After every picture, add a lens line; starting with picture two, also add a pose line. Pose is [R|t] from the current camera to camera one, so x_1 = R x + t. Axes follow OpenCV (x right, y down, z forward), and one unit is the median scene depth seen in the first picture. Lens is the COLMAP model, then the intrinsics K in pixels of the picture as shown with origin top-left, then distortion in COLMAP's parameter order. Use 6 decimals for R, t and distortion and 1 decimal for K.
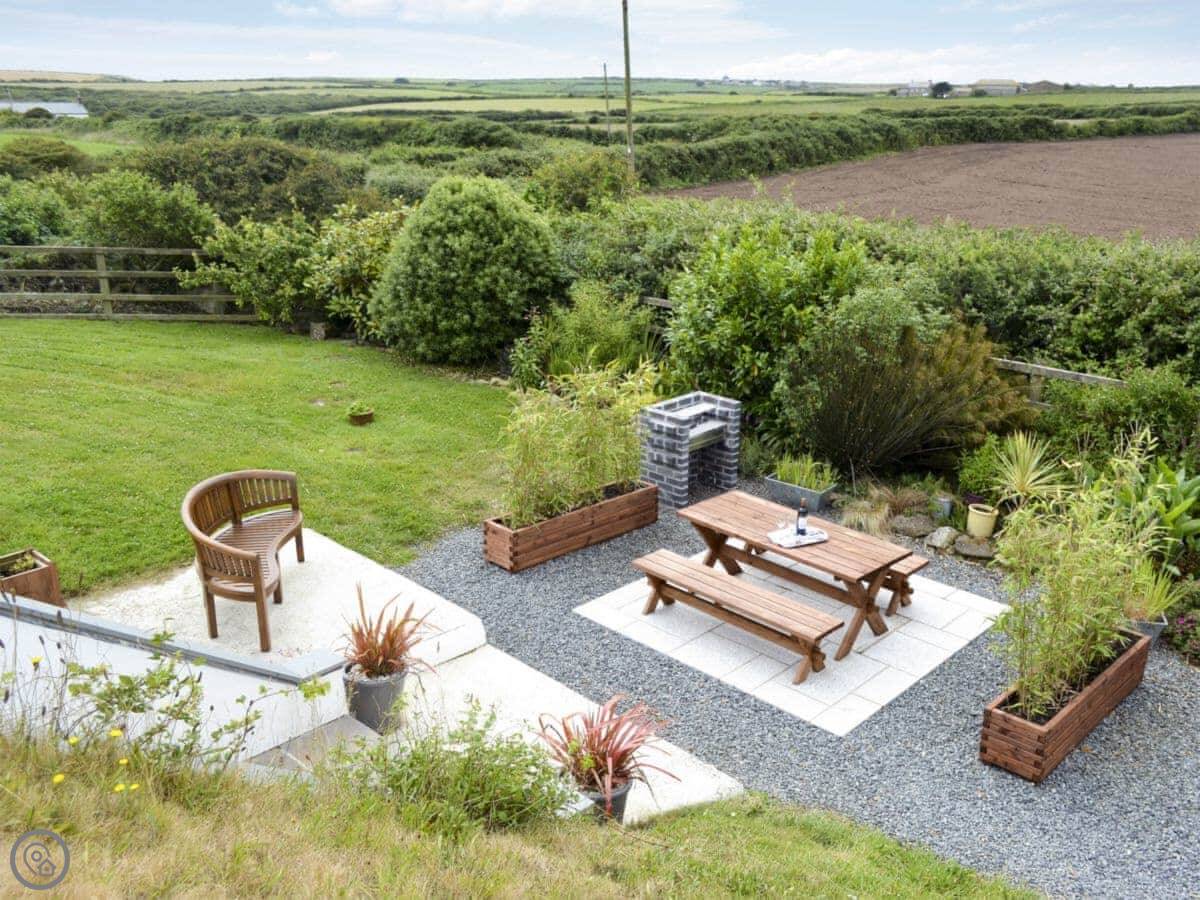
lens RADIAL K [[1149.6, 0, 600.0], [0, 1149.6, 450.0], [0, 0, 1]] dist [-0.068384, -0.002594]
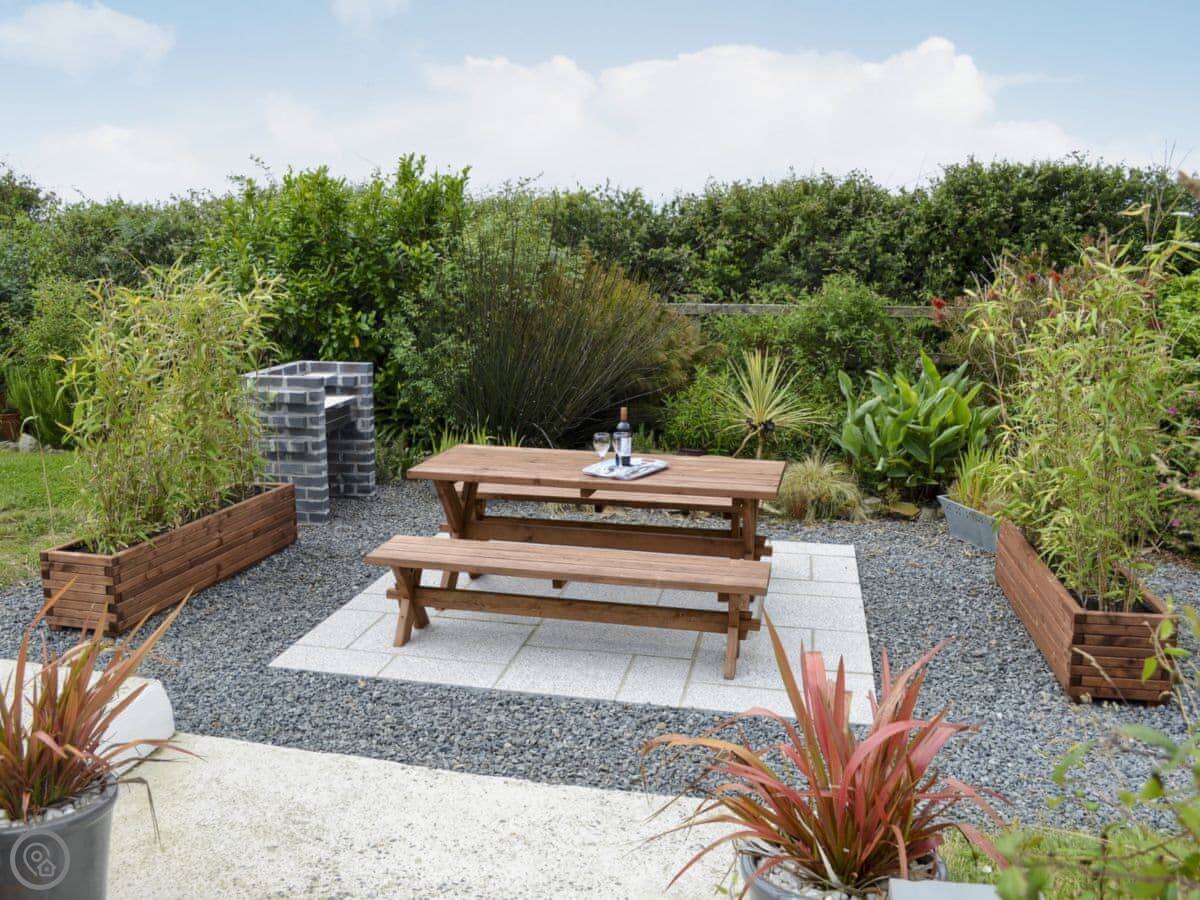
lens RADIAL K [[1149.6, 0, 600.0], [0, 1149.6, 450.0], [0, 0, 1]] dist [-0.068384, -0.002594]
pose [[0.845346, -0.109494, 0.522878, -0.131996], [0.171959, 0.982449, -0.072279, 0.085772], [-0.505787, 0.151014, 0.849337, 0.365187]]
